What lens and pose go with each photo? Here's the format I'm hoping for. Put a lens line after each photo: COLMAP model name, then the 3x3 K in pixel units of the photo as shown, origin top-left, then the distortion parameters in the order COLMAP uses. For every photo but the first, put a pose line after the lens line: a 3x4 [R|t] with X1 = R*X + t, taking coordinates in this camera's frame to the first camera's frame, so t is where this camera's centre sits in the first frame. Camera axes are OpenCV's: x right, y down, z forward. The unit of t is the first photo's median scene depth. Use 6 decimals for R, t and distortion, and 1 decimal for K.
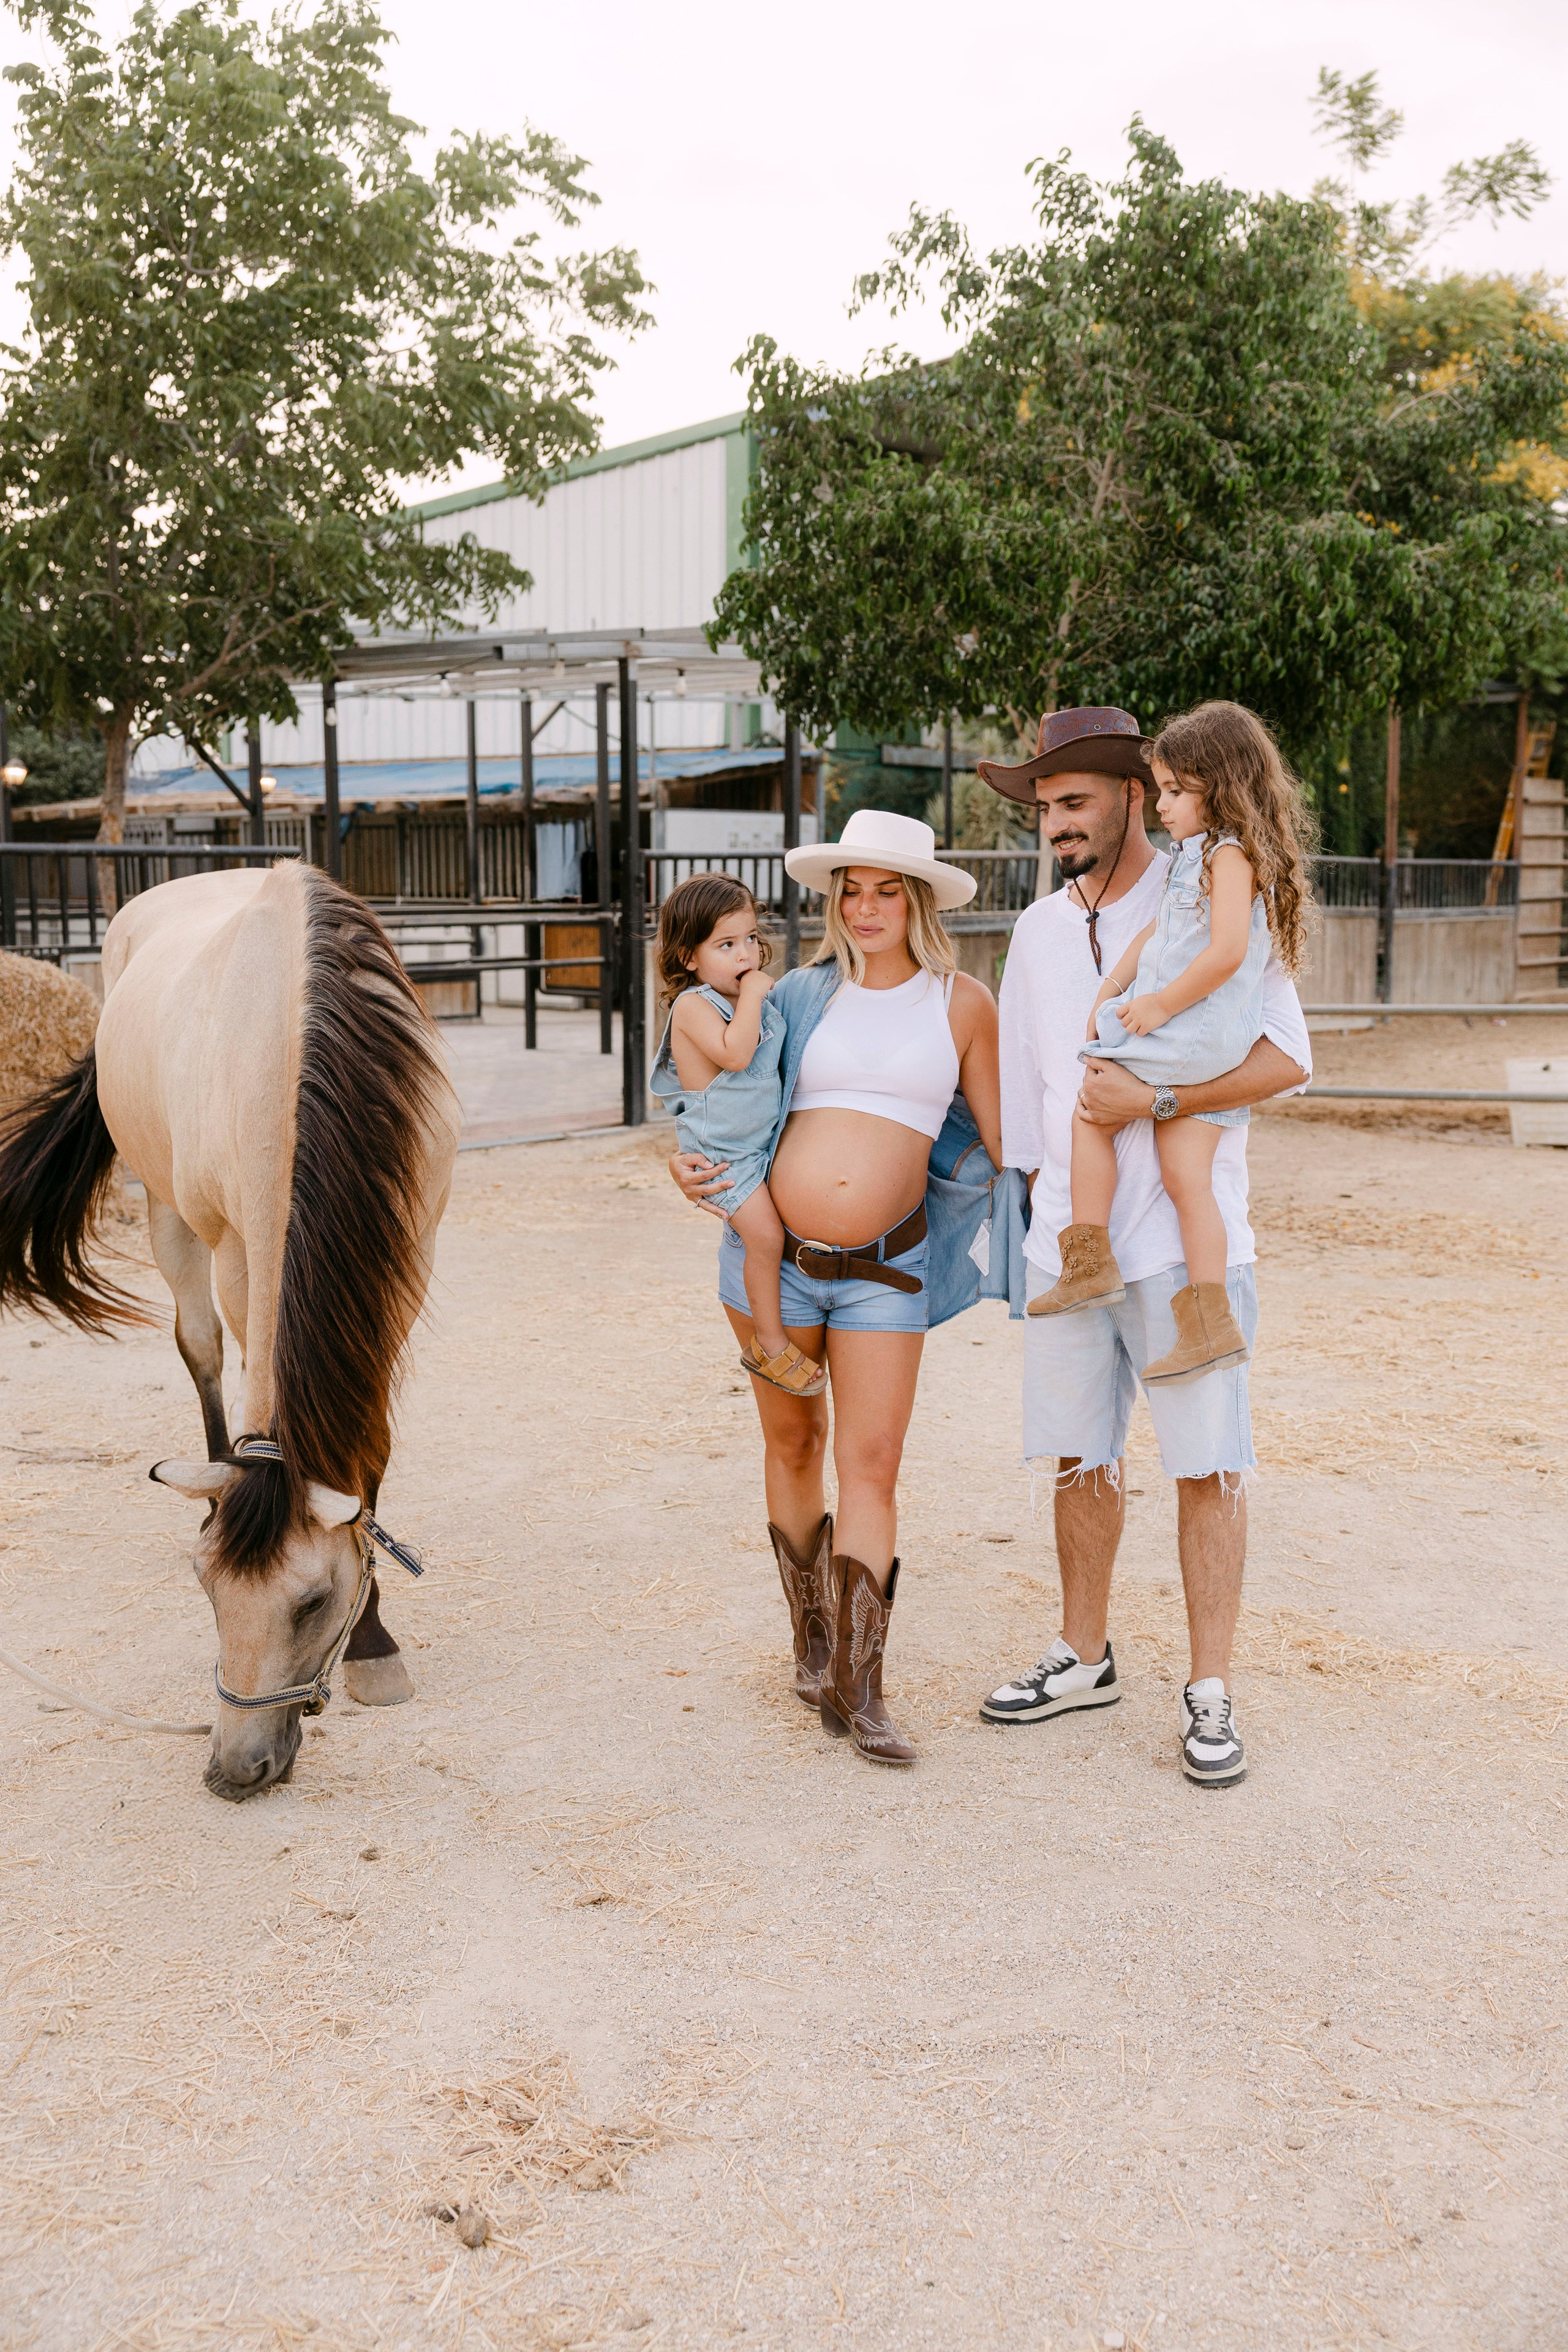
lens RADIAL K [[2307.6, 0, 779.1], [0, 2307.6, 1158.0], [0, 0, 1]] dist [0.022244, 0.000000]
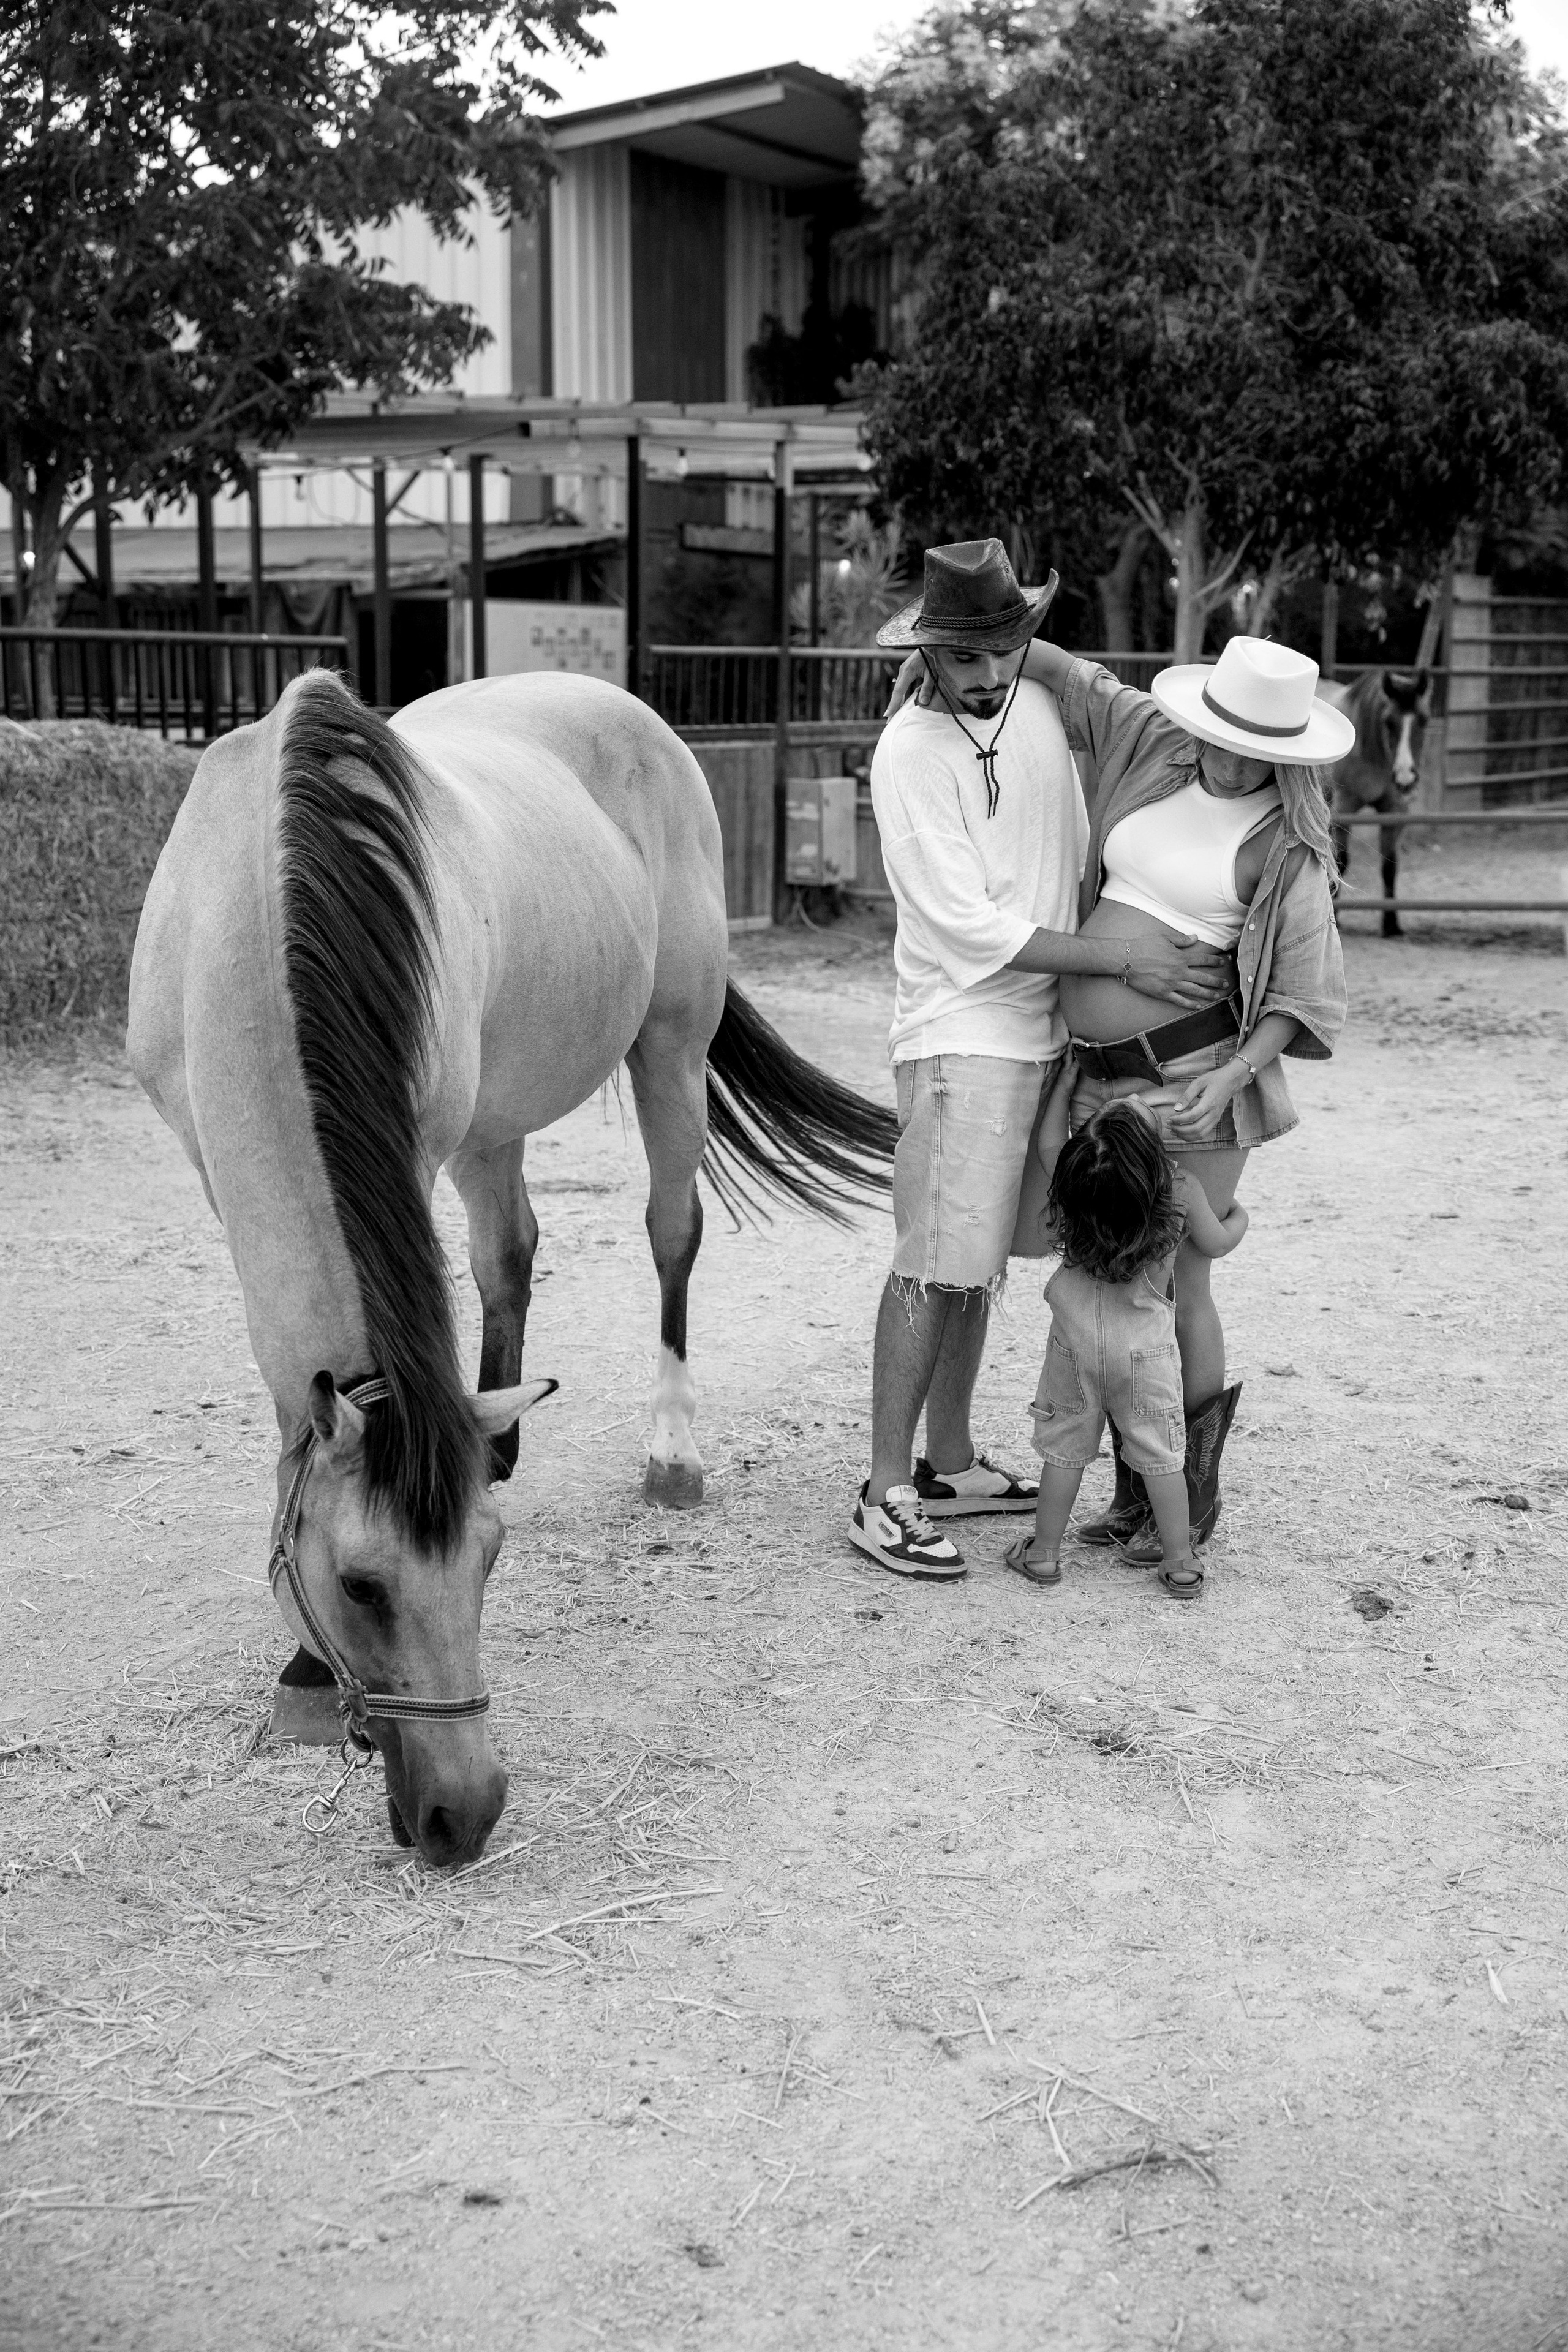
lens RADIAL K [[3030.5, 0, 705.9], [0, 3030.5, 1147.0], [0, 0, 1]] dist [0.094938, 0.000000]
pose [[0.991051, -0.012735, 0.132873, -0.292568], [0.008812, 0.999509, 0.030073, 0.045619], [-0.133191, -0.028633, 0.990677, -0.314769]]
